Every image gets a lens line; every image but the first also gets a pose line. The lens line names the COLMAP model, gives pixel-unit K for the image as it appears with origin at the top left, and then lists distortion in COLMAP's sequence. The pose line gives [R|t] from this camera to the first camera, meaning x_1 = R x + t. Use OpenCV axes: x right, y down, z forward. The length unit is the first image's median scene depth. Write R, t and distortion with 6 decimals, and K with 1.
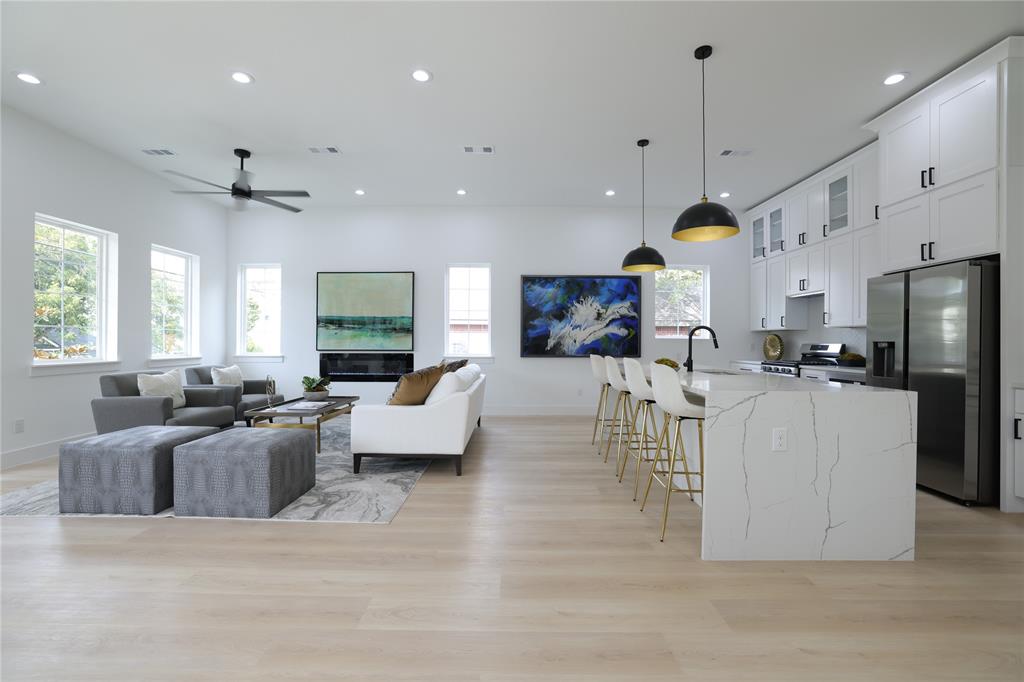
lens RADIAL K [[437.9, 0, 512.0], [0, 437.9, 341.0], [0, 0, 1]] dist [-0.053810, 0.018560]
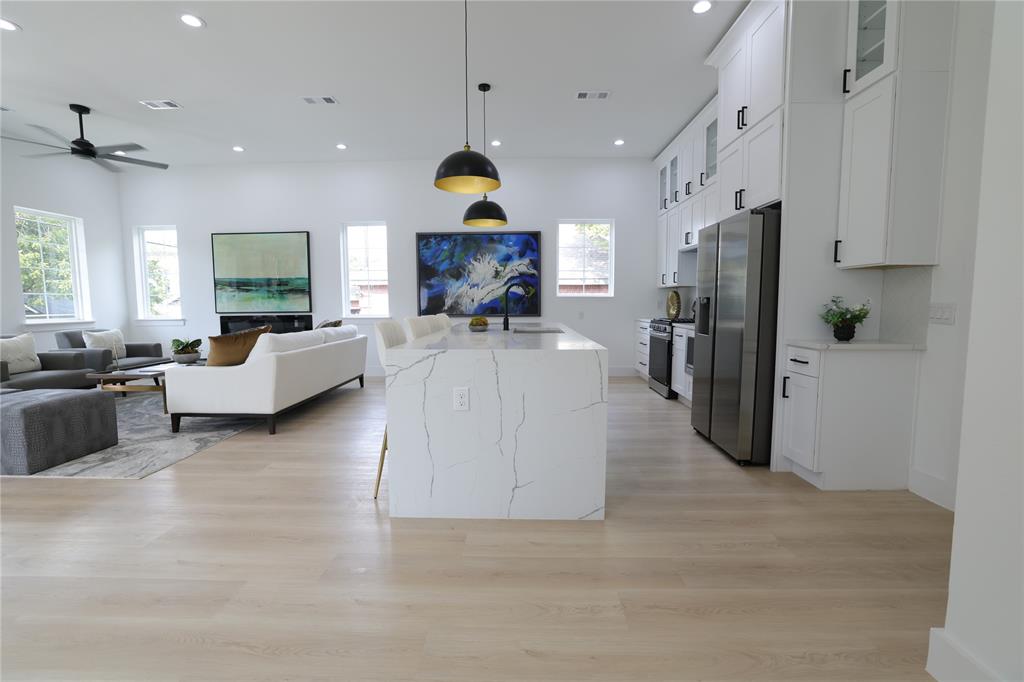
lens RADIAL K [[437.9, 0, 512.0], [0, 437.9, 341.0], [0, 0, 1]] dist [-0.053810, 0.018560]
pose [[0.999863, -0.009123, -0.013812, 0.245297], [0.010324, 0.995932, 0.089518, 0.004536], [0.012939, -0.089649, 0.995889, 0.013477]]
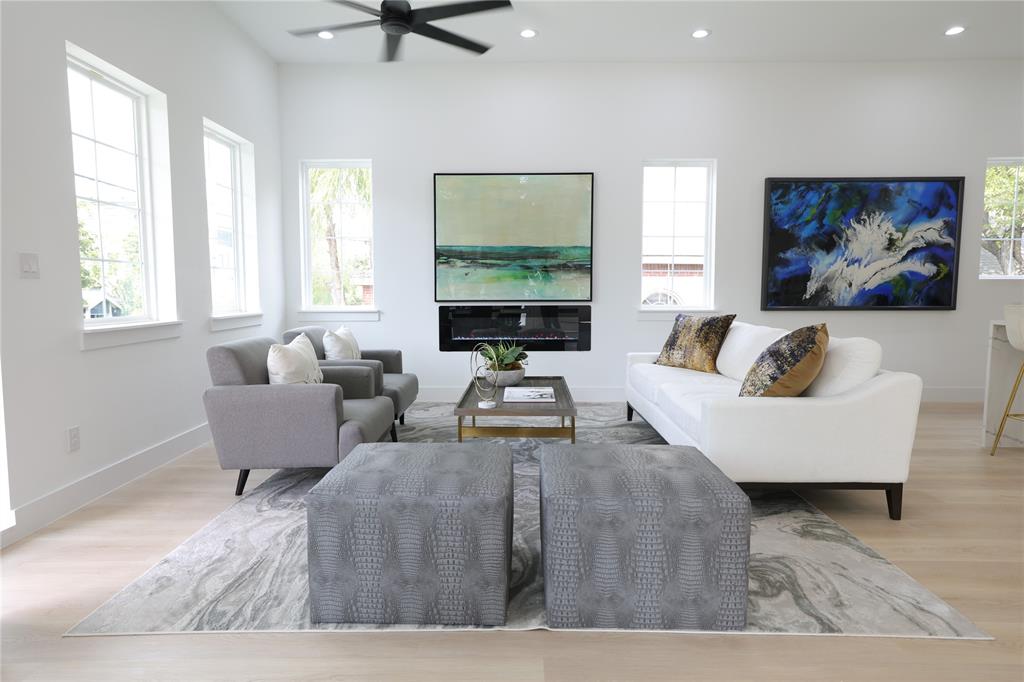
lens RADIAL K [[606.4, 0, 515.1], [0, 606.4, 337.9], [0, 0, 1]] dist [0.005233, 0.002739]
pose [[0.999972, -0.003340, -0.006630, -0.332659], [0.003882, 0.996500, 0.083499, 0.002054], [0.006327, -0.083523, 0.996486, 0.121262]]
